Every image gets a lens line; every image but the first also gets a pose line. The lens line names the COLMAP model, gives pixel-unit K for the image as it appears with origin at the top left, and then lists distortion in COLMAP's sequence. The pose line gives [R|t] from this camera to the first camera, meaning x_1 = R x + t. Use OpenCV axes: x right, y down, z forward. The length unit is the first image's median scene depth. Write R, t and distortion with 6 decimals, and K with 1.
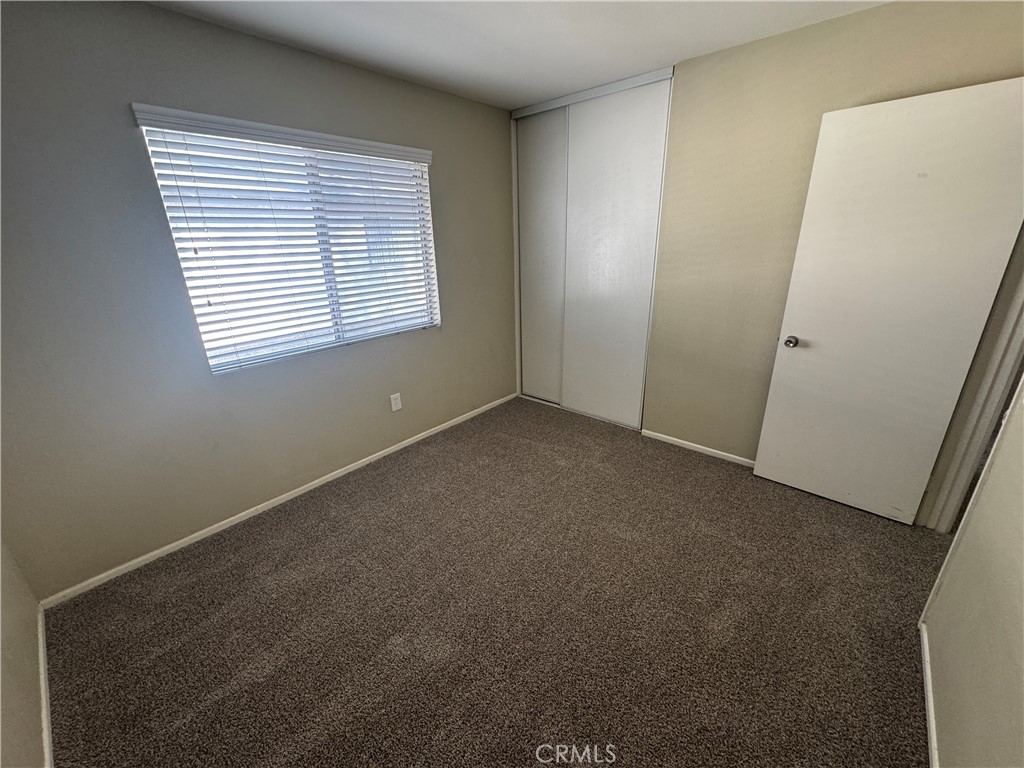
lens RADIAL K [[409.2, 0, 506.8], [0, 409.2, 380.2], [0, 0, 1]] dist [0.002636, 0.000246]
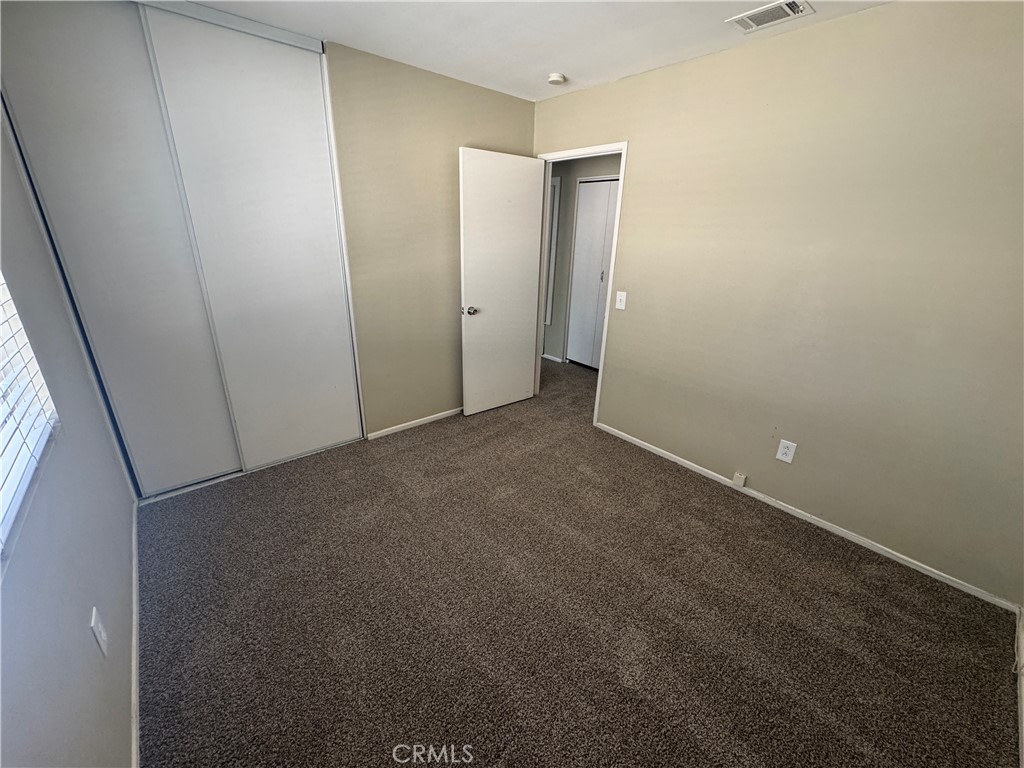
lens RADIAL K [[409.2, 0, 509.1], [0, 409.2, 384.4], [0, 0, 1]] dist [0.002636, 0.000246]
pose [[0.154741, -0.324168, 0.933258, -0.578509], [0.304616, 0.914268, 0.267064, -0.174162], [-0.939821, 0.242959, 0.240222, 0.532280]]
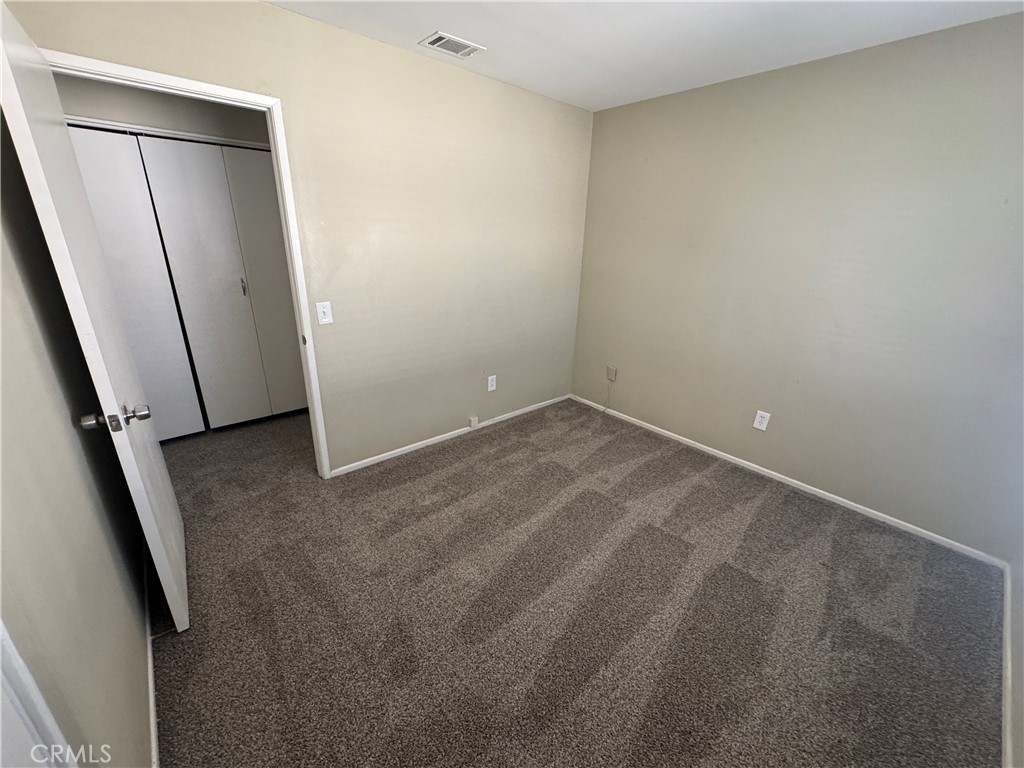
lens RADIAL K [[409.2, 0, 515.9], [0, 409.2, 381.9], [0, 0, 1]] dist [0.002636, 0.000246]
pose [[-0.988012, -0.055935, 0.143885, 0.045510], [0.048075, 0.774218, 0.631091, -0.411711], [-0.146698, 0.630443, -0.762247, 1.159334]]
